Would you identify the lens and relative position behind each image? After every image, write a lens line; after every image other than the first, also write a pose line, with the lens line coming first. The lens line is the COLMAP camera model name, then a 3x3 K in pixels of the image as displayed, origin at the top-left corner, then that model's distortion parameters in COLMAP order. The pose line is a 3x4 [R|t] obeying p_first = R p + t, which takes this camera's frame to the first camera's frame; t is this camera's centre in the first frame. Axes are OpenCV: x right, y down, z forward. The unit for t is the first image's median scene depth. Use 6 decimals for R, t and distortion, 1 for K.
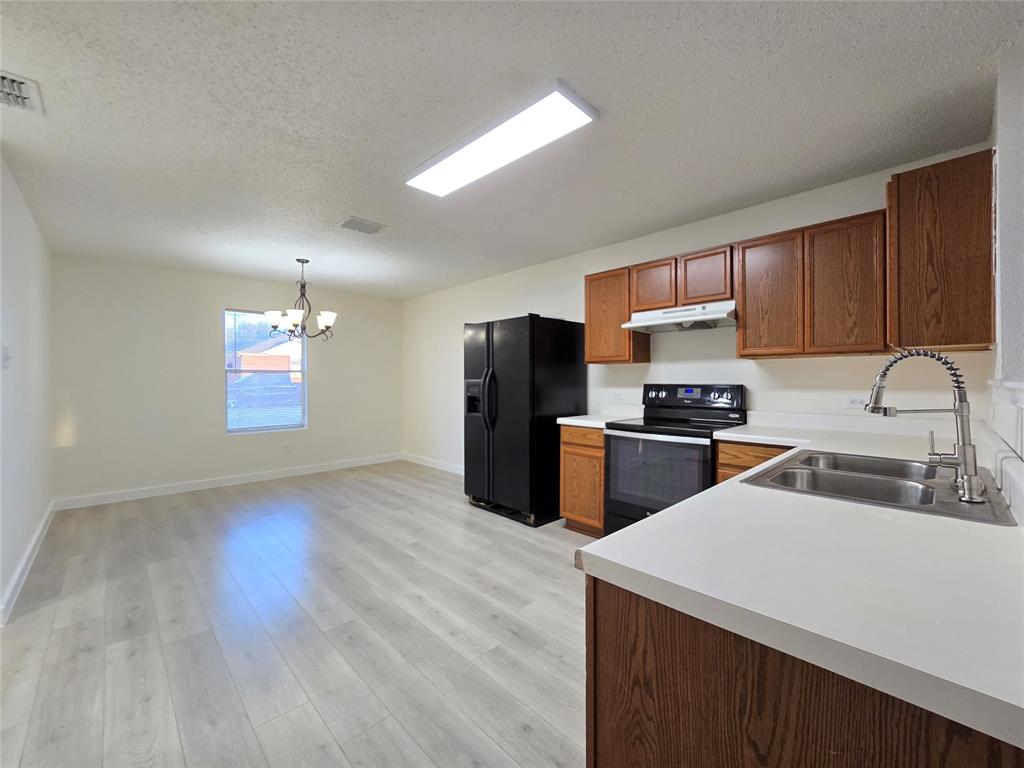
lens RADIAL K [[422.6, 0, 519.3], [0, 422.6, 380.5], [0, 0, 1]] dist [-0.000606, -0.000109]
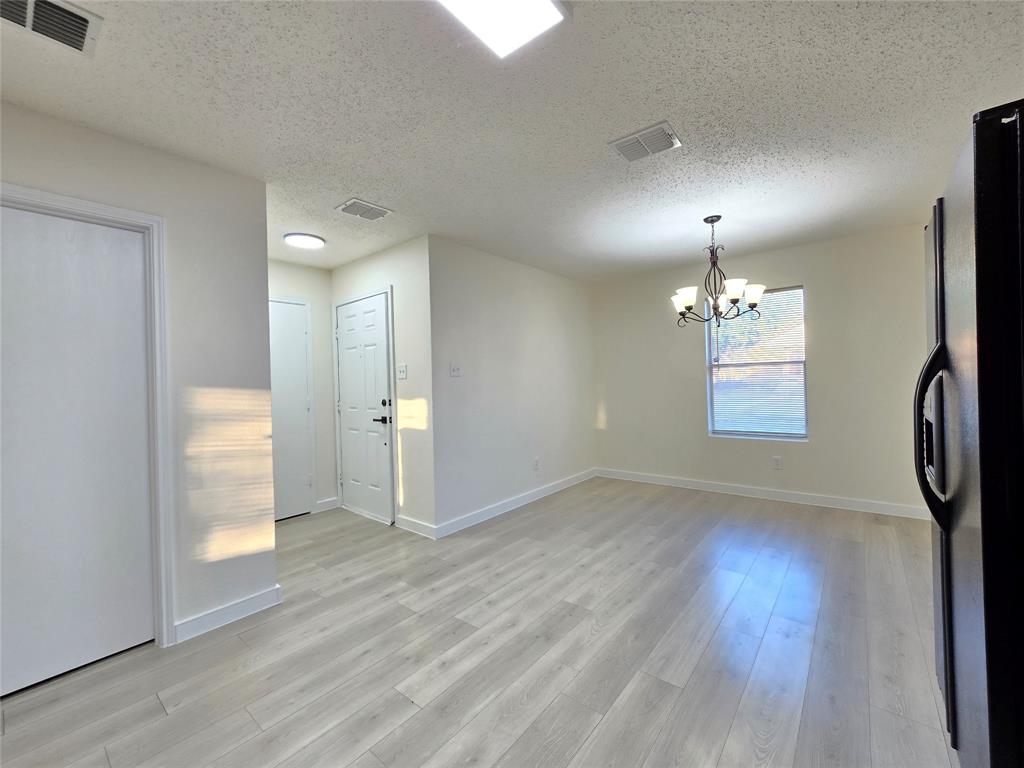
lens RADIAL K [[422.6, 0, 519.3], [0, 422.6, 380.5], [0, 0, 1]] dist [-0.000606, -0.000109]
pose [[0.124226, 0.003272, -0.992249, 0.263505], [0.024640, 0.999676, 0.006382, -0.011986], [0.991948, -0.025241, 0.124105, 0.756060]]
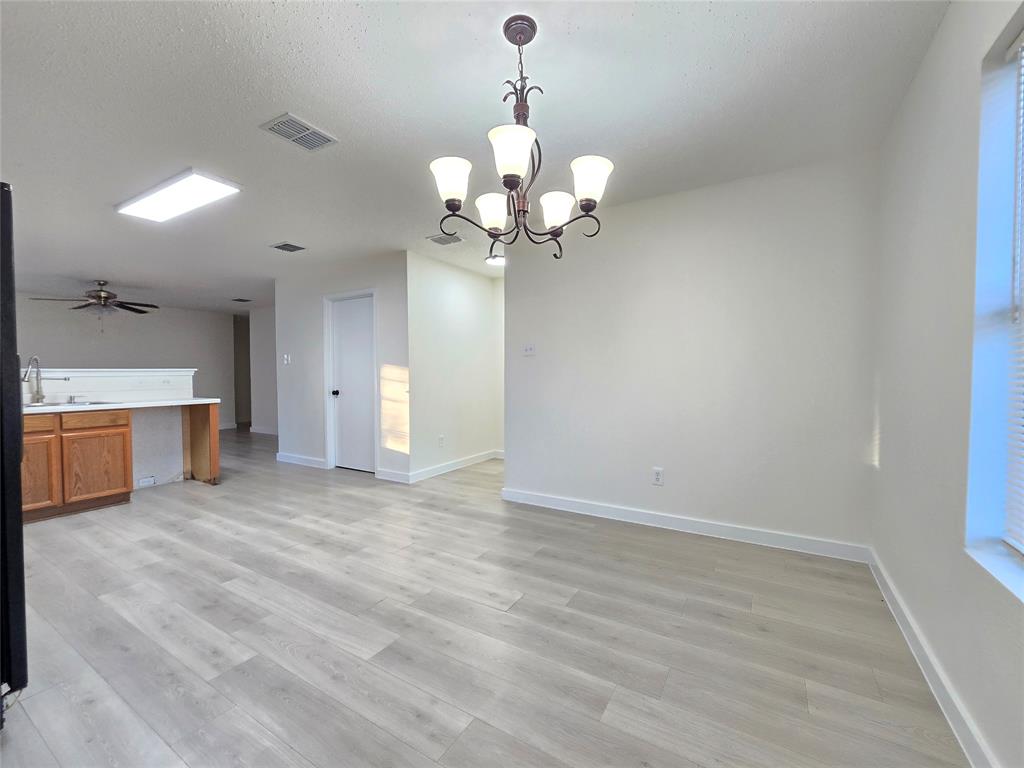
lens RADIAL K [[423.5, 0, 524.6], [0, 423.5, 384.0], [0, 0, 1]] dist [-0.002724, -0.000653]
pose [[-0.963151, 0.018651, -0.268312, -0.559170], [0.010462, 0.999436, 0.031919, 0.019606], [0.268756, 0.027936, -0.962803, 1.853978]]
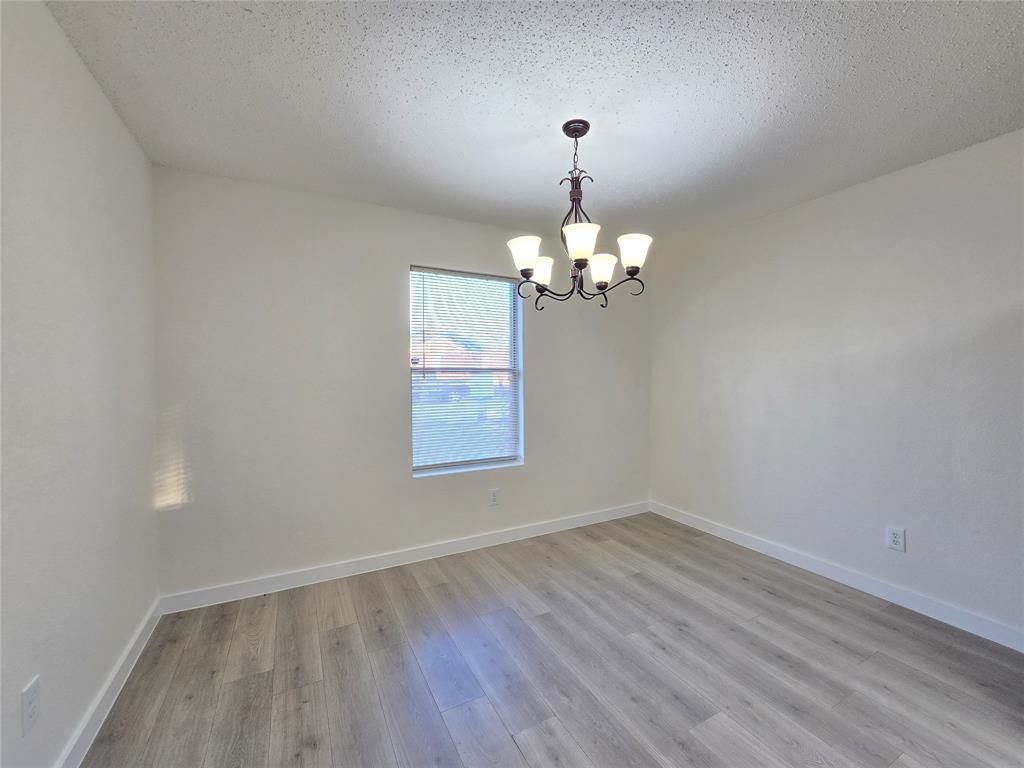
lens RADIAL K [[422.1, 0, 528.9], [0, 422.1, 384.7], [0, 0, 1]] dist [-0.001676, -0.000129]
pose [[0.965846, 0.008204, -0.258988, -0.600179], [-0.004395, 0.999874, 0.015286, -0.019090], [0.259081, -0.013626, 0.965759, 0.739662]]
